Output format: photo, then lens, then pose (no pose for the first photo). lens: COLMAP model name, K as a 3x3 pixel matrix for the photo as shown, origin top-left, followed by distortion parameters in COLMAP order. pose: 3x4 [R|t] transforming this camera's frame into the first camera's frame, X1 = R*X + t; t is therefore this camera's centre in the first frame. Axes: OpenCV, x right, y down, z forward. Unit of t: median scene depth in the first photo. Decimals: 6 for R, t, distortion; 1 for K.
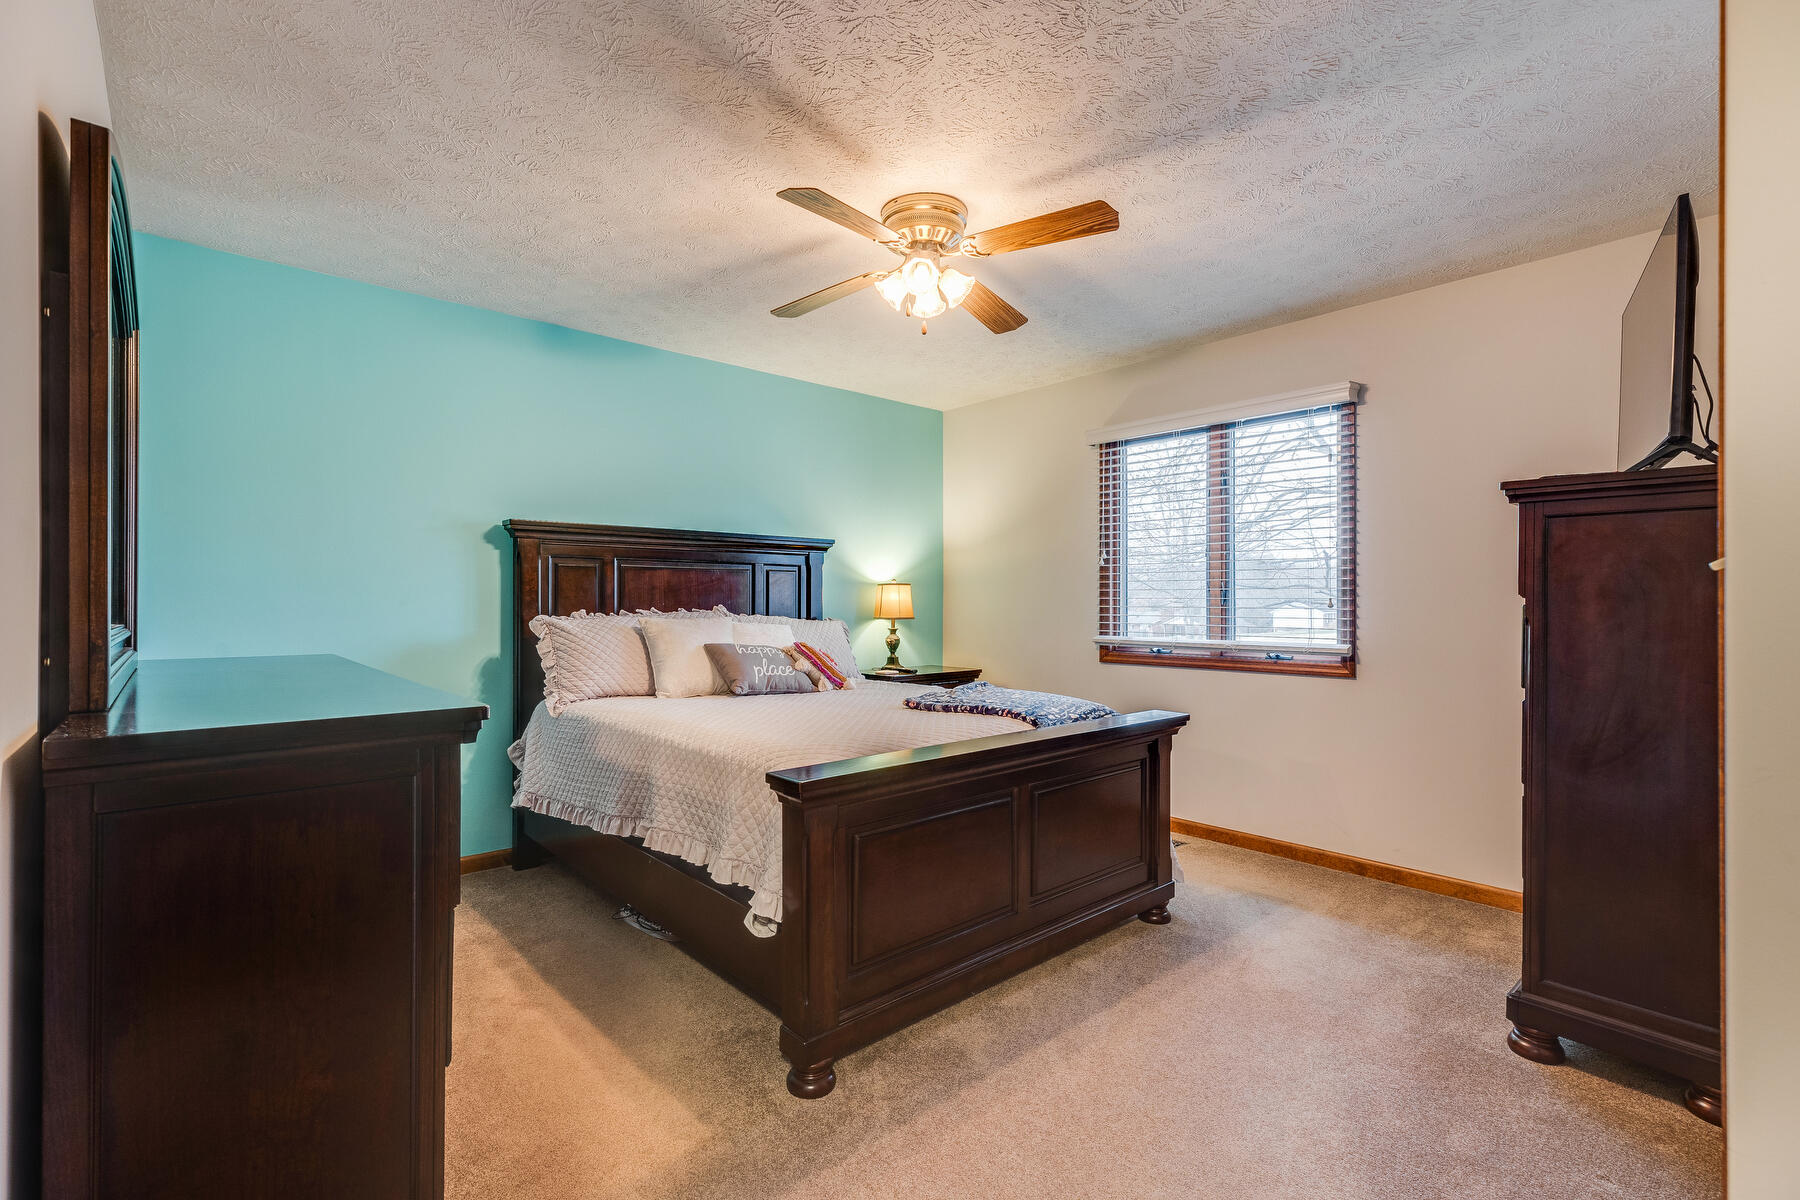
lens RADIAL K [[795.1, 0, 897.6], [0, 795.1, 596.8], [0, 0, 1]] dist [-0.000724, -0.000534]
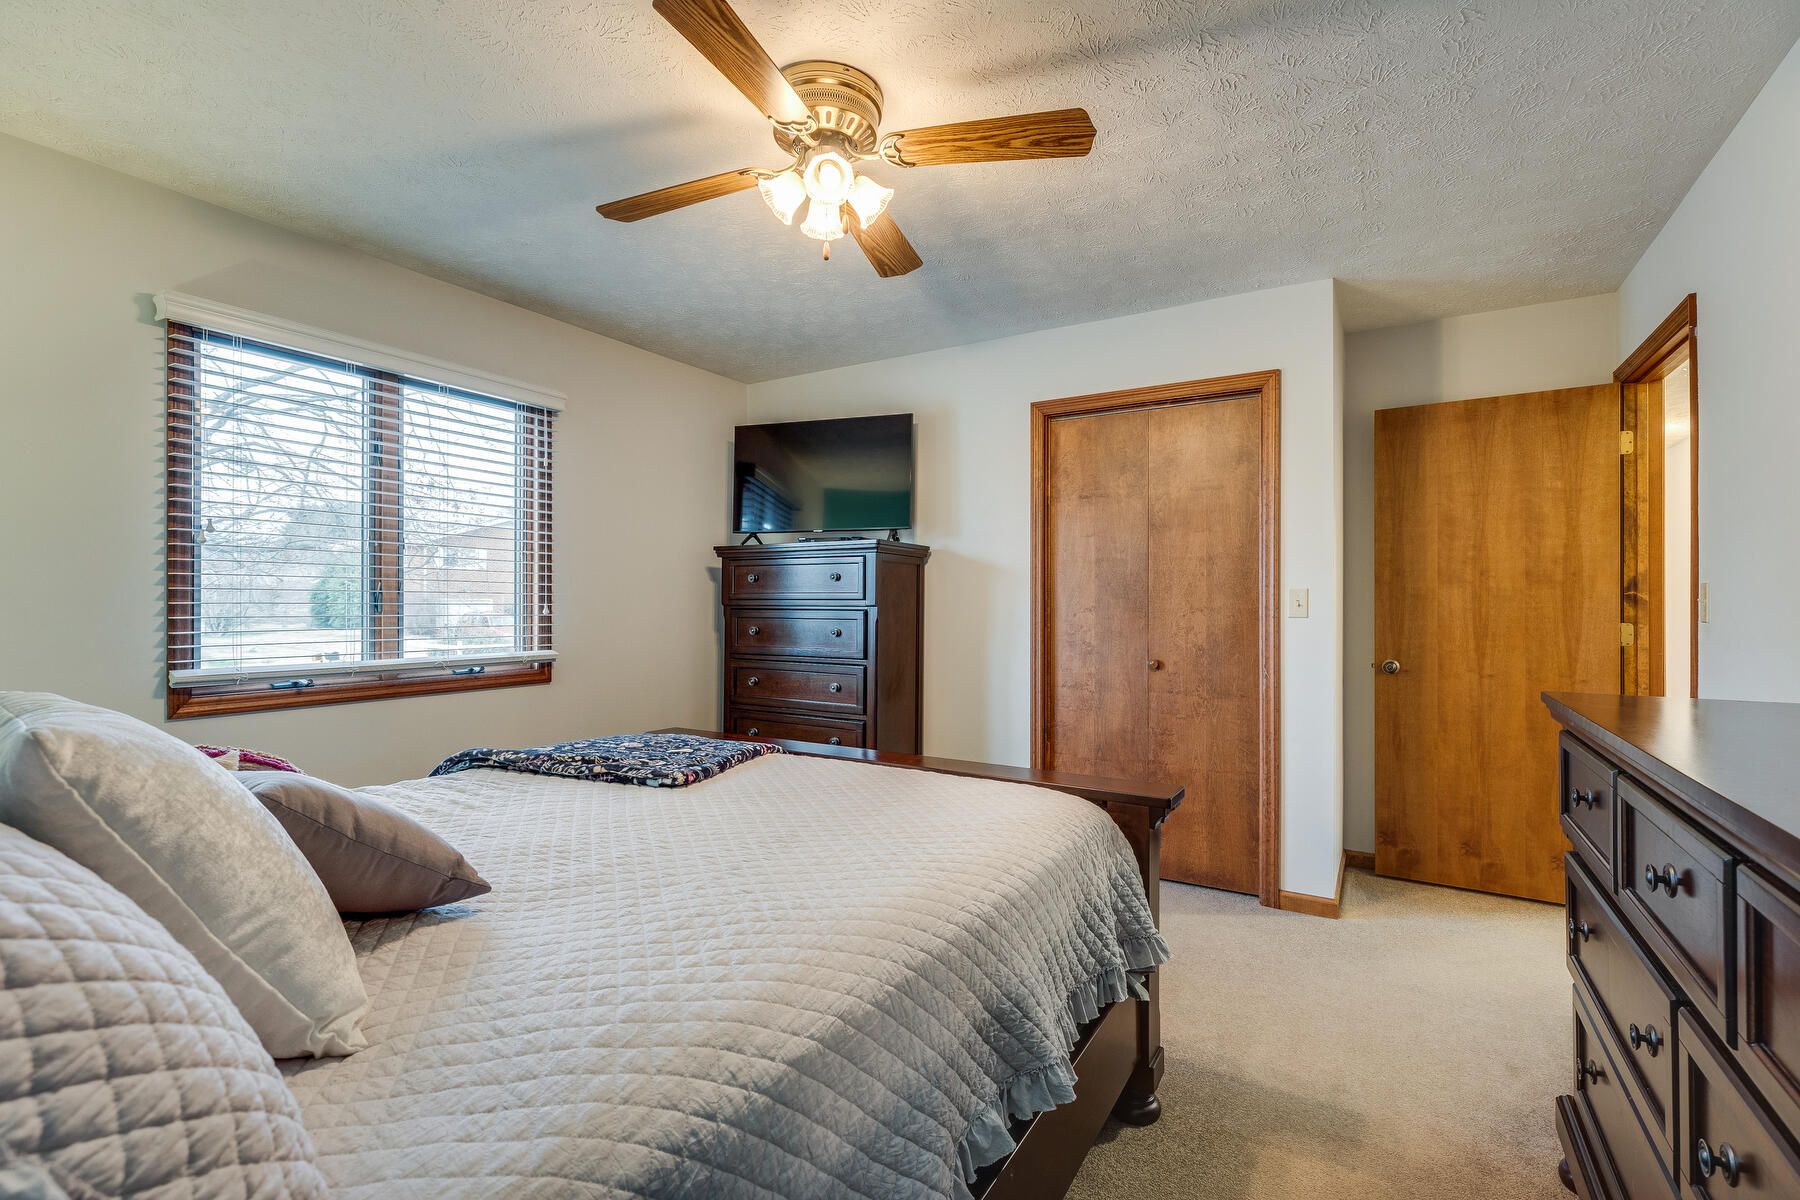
lens RADIAL K [[795.1, 0, 897.6], [0, 795.1, 596.8], [0, 0, 1]] dist [-0.000724, -0.000534]
pose [[-0.294356, 0.003496, 0.955689, -0.512059], [-0.013646, 0.999876, -0.007861, -0.005643], [-0.955598, -0.015355, -0.294272, 0.840731]]
